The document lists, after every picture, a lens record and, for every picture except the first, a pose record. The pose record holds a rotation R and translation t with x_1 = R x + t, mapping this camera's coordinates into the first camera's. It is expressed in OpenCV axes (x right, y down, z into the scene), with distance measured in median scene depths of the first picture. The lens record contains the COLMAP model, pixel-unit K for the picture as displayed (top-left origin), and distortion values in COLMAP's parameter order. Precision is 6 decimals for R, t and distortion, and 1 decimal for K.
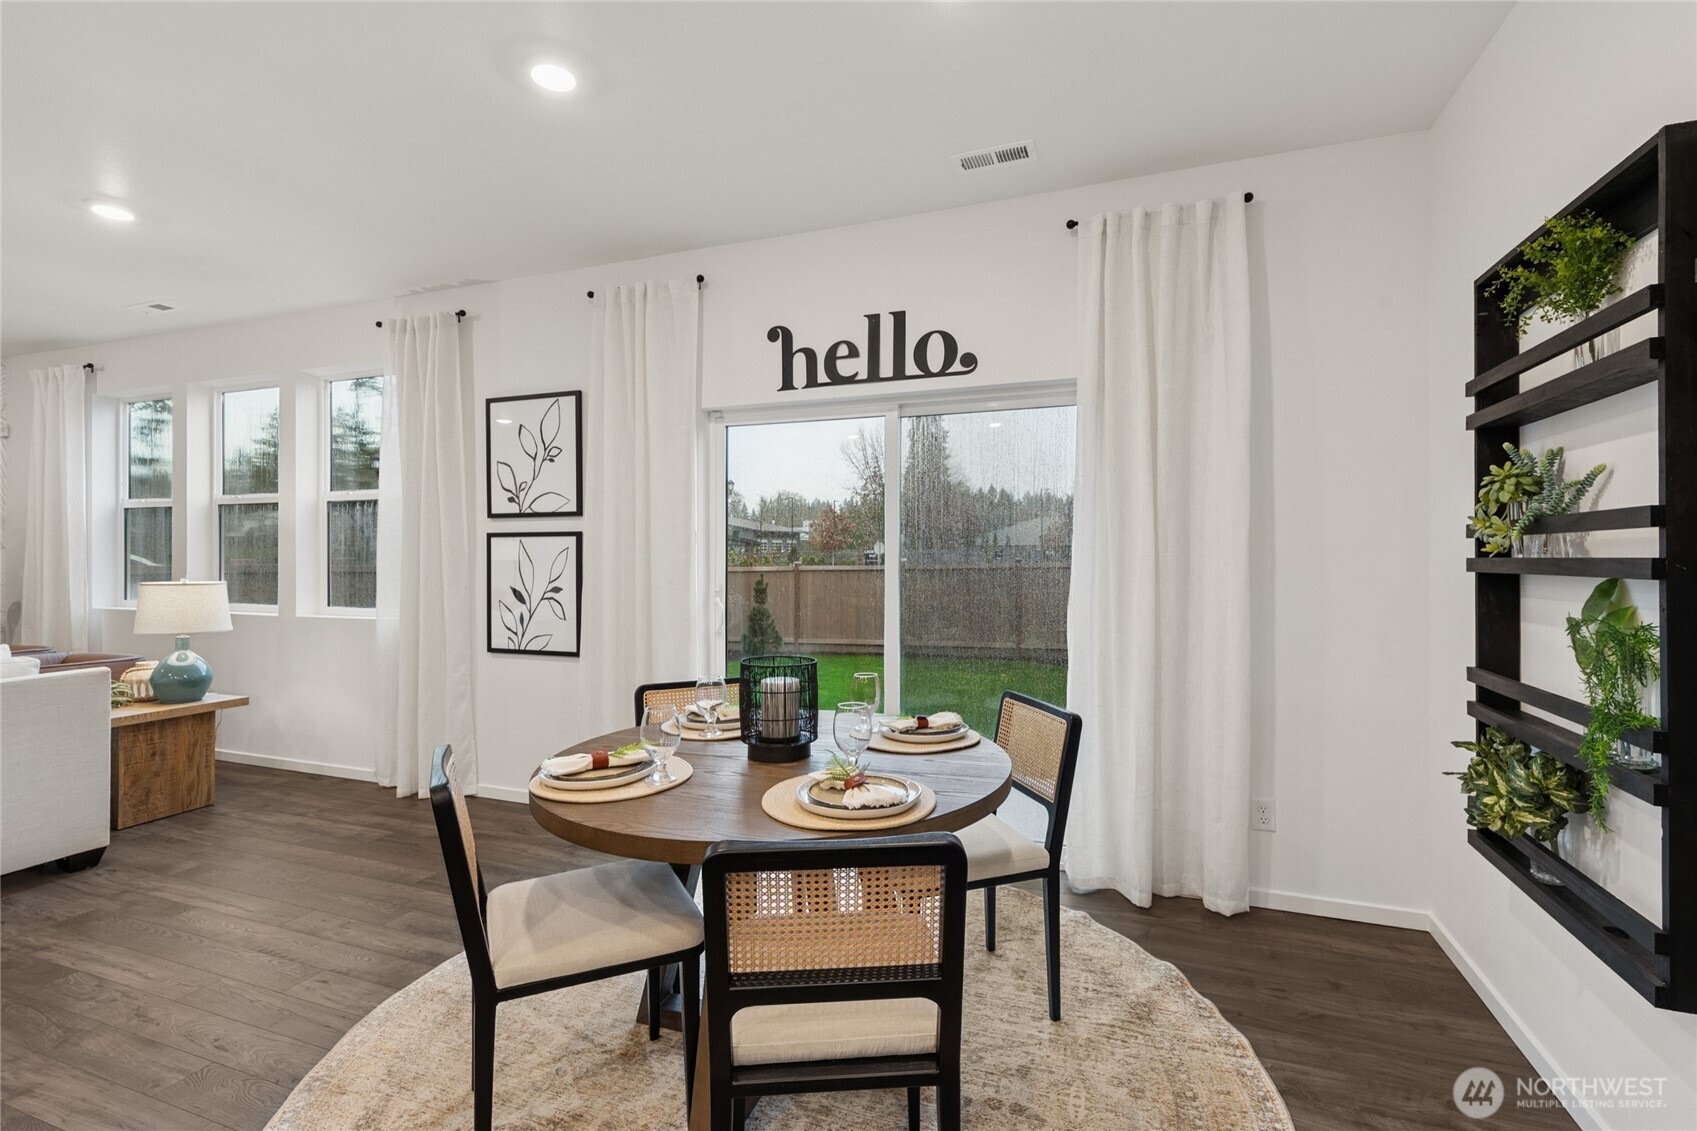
lens RADIAL K [[772.4, 0, 850.3], [0, 772.4, 555.6], [0, 0, 1]] dist [0.005999, -0.000828]
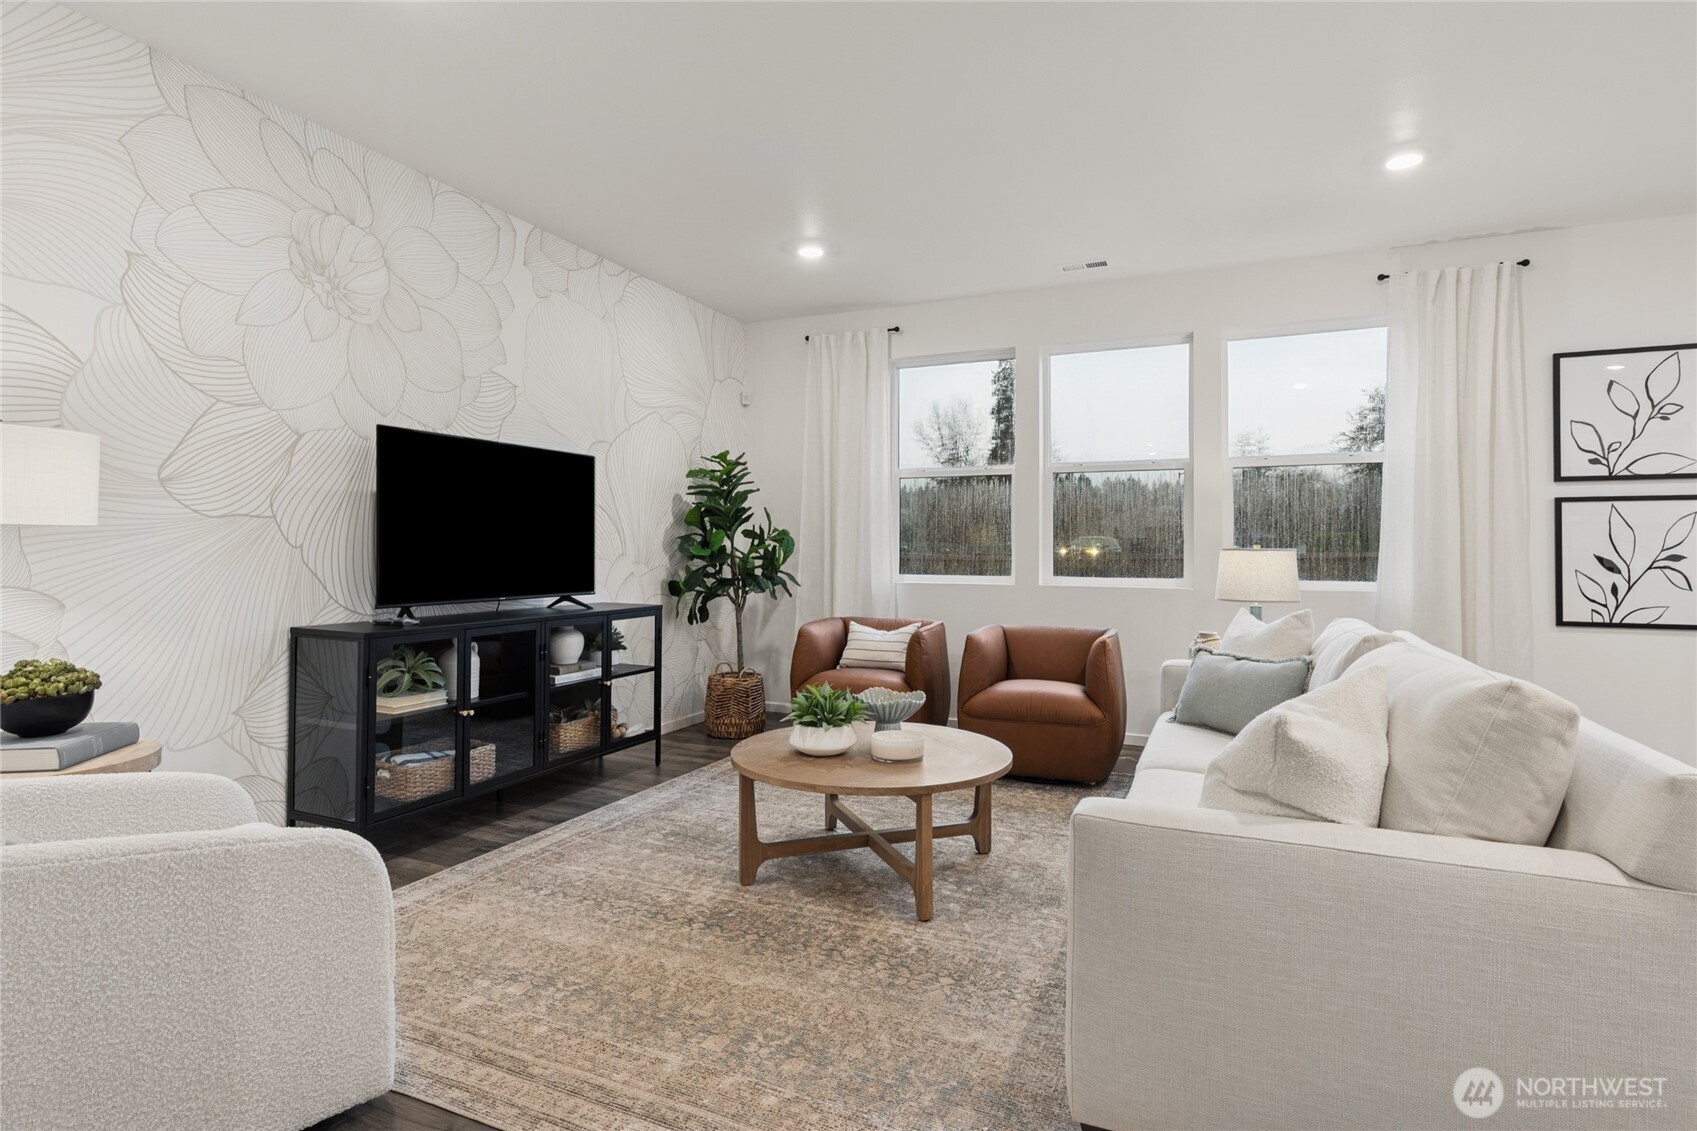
lens RADIAL K [[852.1, 0, 857.1], [0, 852.1, 536.0], [0, 0, 1]] dist [-0.005744, -0.000857]
pose [[0.998281, 0.002297, -0.058572, -1.263260], [-0.003053, 0.999913, -0.012806, 0.033065], [0.058537, 0.012963, 0.998201, -0.066799]]
